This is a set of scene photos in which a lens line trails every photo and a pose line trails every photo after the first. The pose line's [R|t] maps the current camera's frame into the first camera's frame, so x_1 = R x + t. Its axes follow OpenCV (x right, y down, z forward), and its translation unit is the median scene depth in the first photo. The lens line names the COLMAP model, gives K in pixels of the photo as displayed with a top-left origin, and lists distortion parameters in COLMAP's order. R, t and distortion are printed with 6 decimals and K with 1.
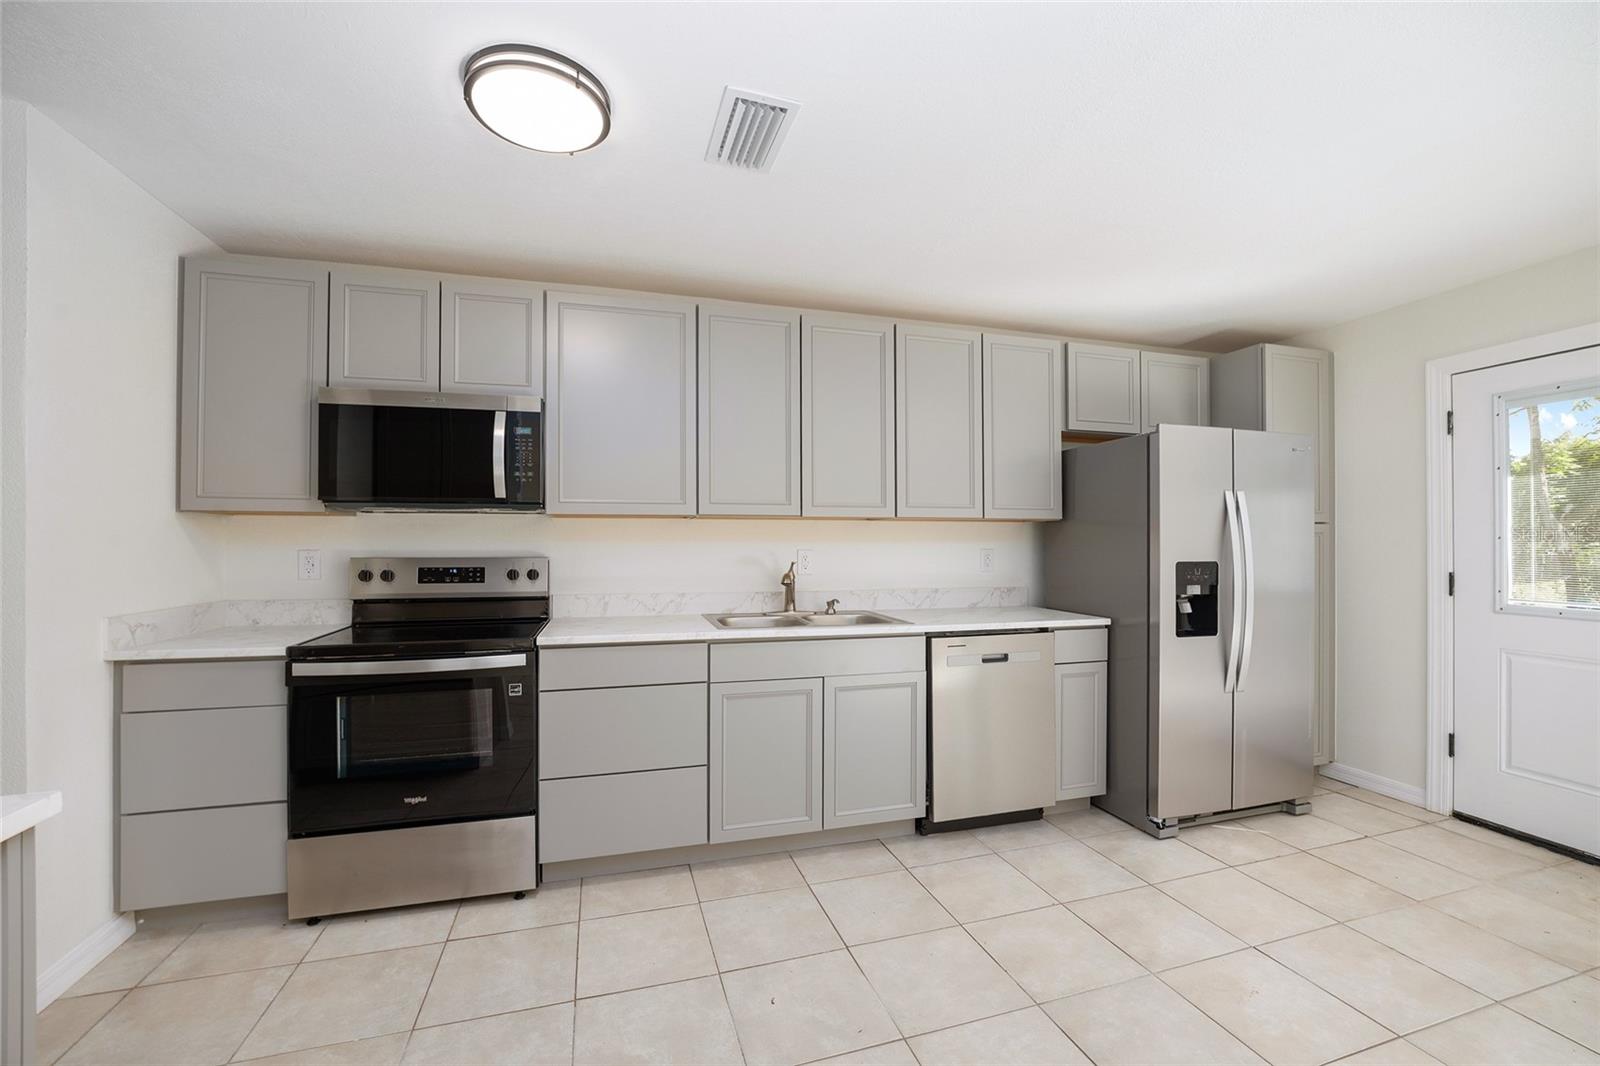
lens RADIAL K [[651.3, 0, 805.1], [0, 651.3, 537.6], [0, 0, 1]] dist [-0.030501, 0.005077]
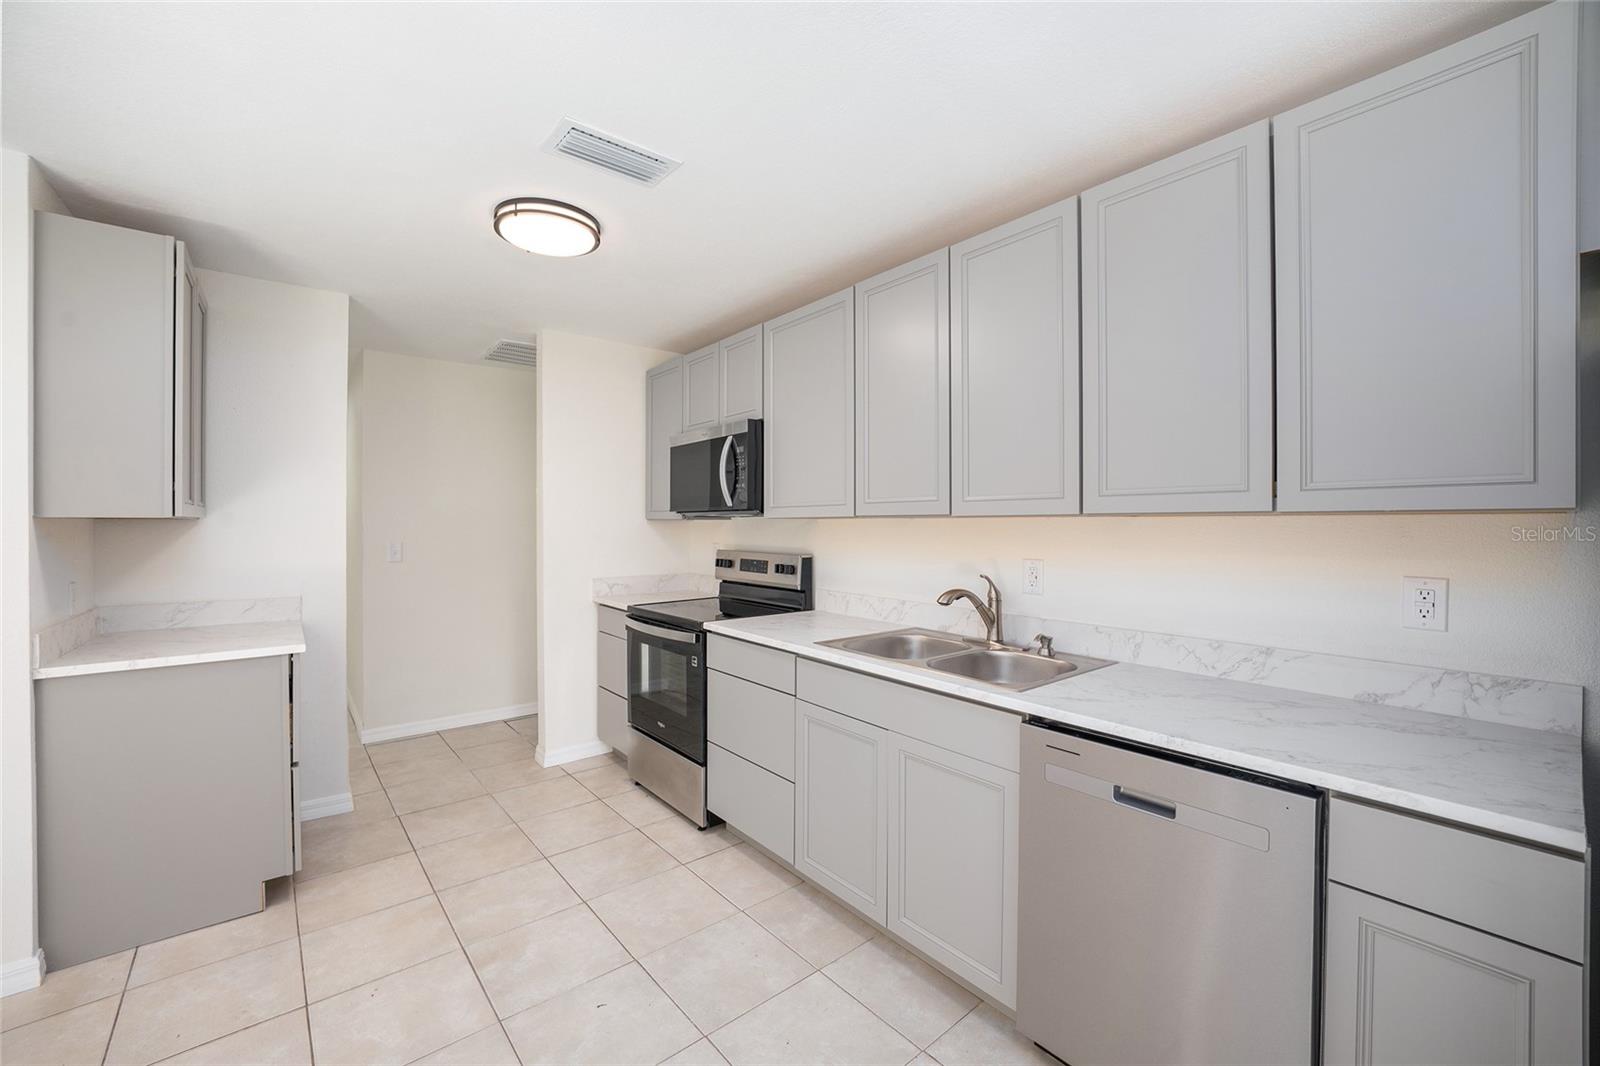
lens RADIAL K [[646.2, 0, 804.5], [0, 646.2, 524.5], [0, 0, 1]] dist [-0.024973, 0.000265]
pose [[0.395023, 0.002255, -0.918669, 0.650286], [0.006520, 0.999965, 0.005258, -0.029343], [0.918648, -0.008067, 0.394994, 0.584158]]
